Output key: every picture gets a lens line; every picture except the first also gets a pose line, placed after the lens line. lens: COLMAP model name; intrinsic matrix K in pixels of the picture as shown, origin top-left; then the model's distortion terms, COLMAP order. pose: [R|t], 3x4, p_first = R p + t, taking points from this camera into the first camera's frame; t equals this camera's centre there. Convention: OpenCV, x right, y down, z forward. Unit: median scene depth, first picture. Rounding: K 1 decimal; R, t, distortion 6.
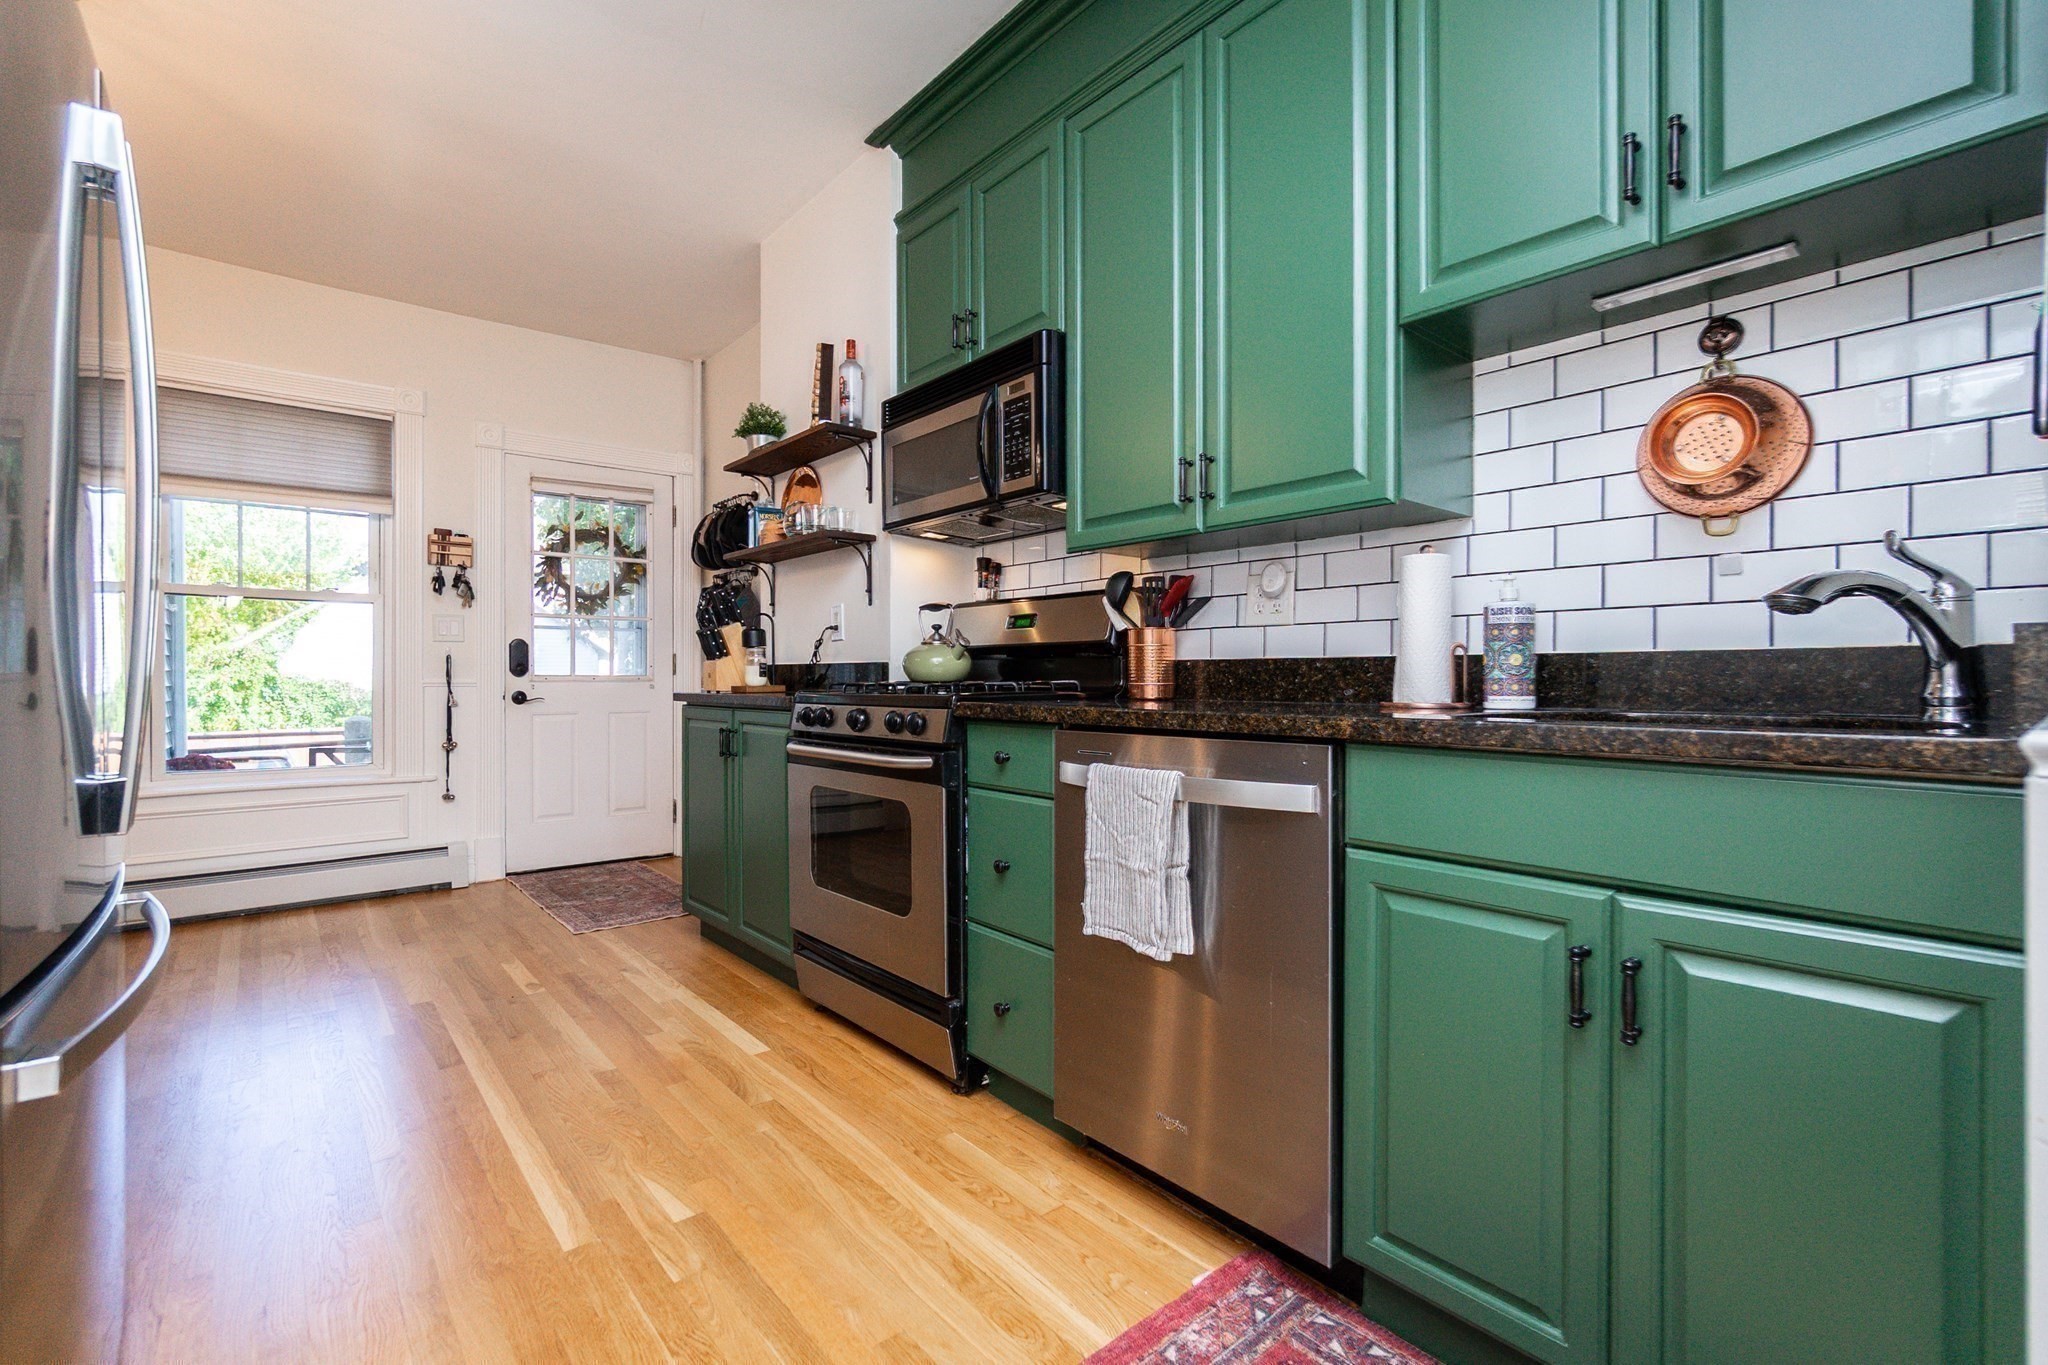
lens RADIAL K [[882.0, 0, 1028.0], [0, 882.0, 671.6], [0, 0, 1]] dist [-0.008569, 0.000578]
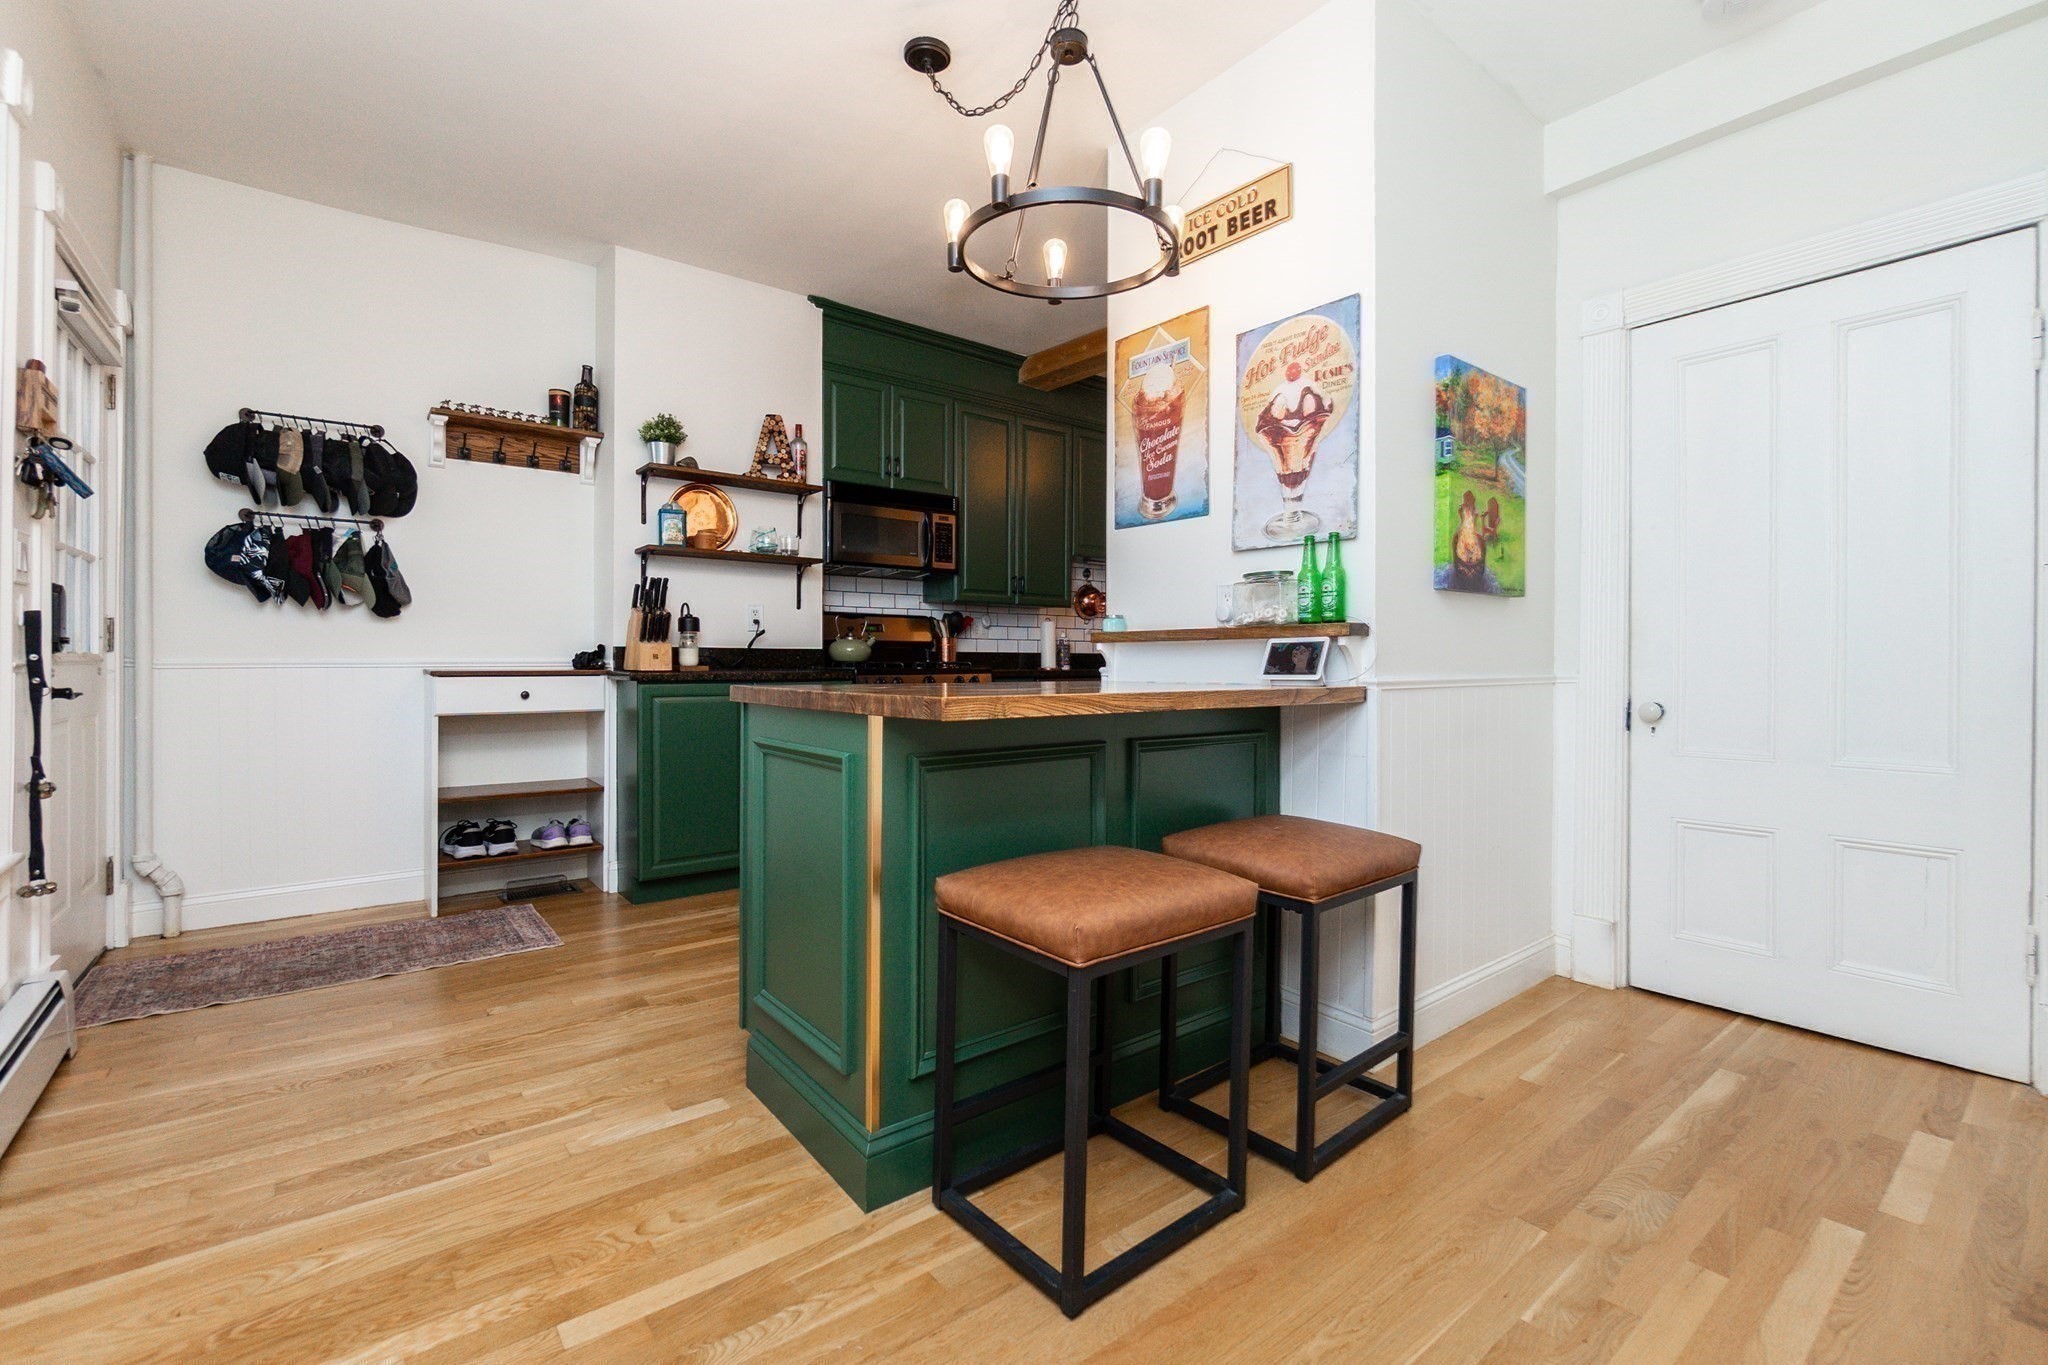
lens RADIAL K [[882.0, 0, 1026.3], [0, 882.0, 667.6], [0, 0, 1]] dist [-0.008569, 0.000578]
pose [[0.058510, -0.000878, 0.998286, -2.124818], [-0.002468, 0.999996, 0.001025, 0.025188], [-0.998284, -0.002524, 0.058508, 0.707573]]
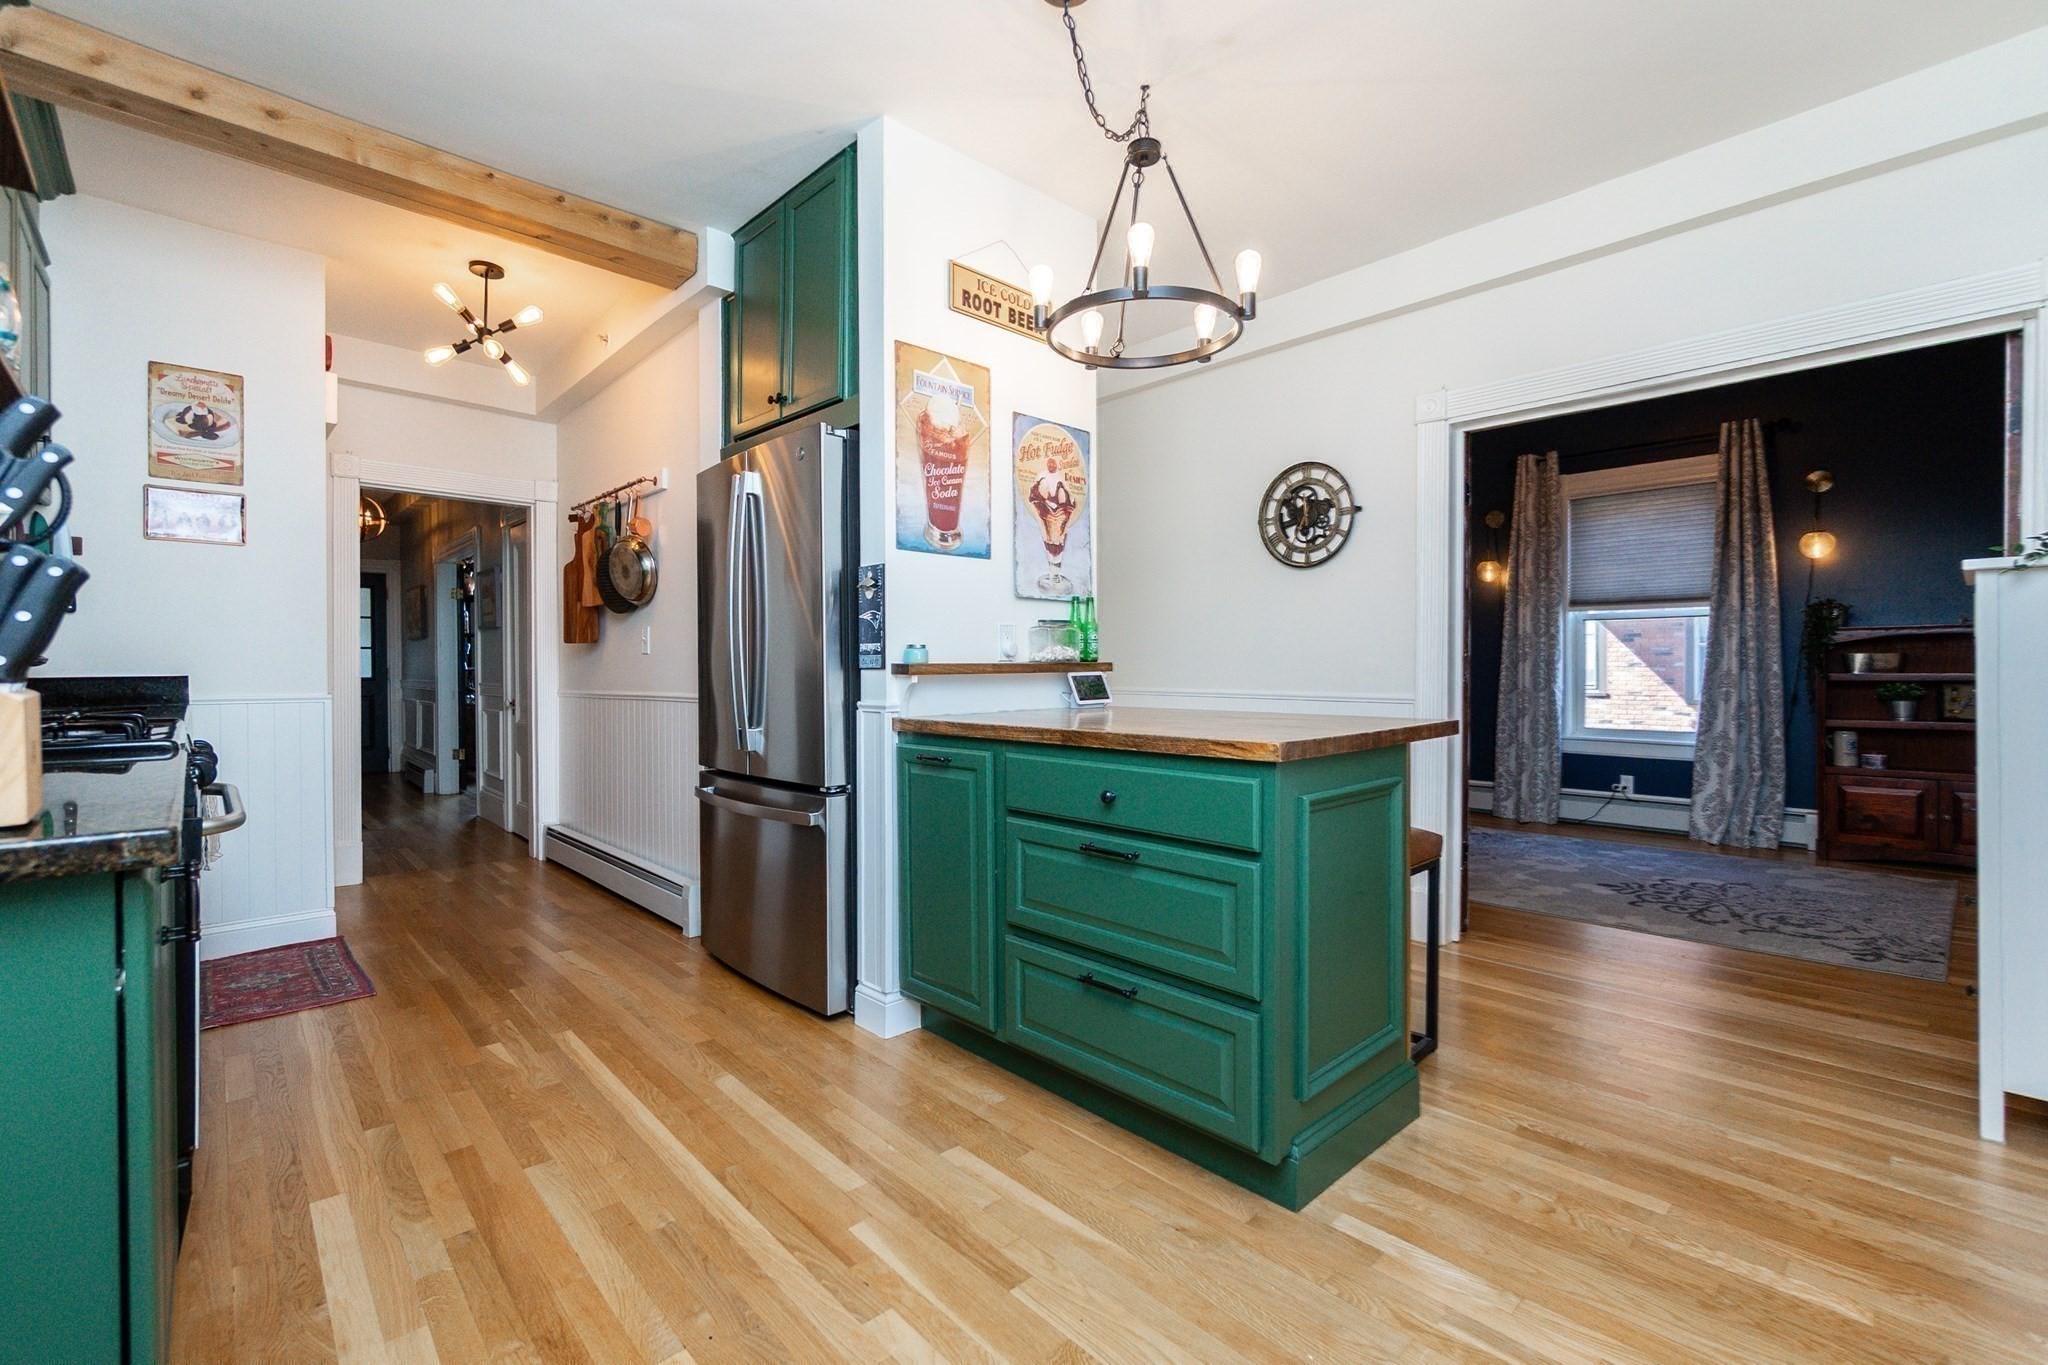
lens RADIAL K [[882.0, 0, 1011.2], [0, 882.0, 668.3], [0, 0, 1]] dist [-0.008569, 0.000578]
pose [[-0.999874, 0.003297, -0.015528, -0.929123], [0.003140, 0.999944, 0.010123, -0.030557], [0.015560, 0.010073, -0.999828, 1.854316]]
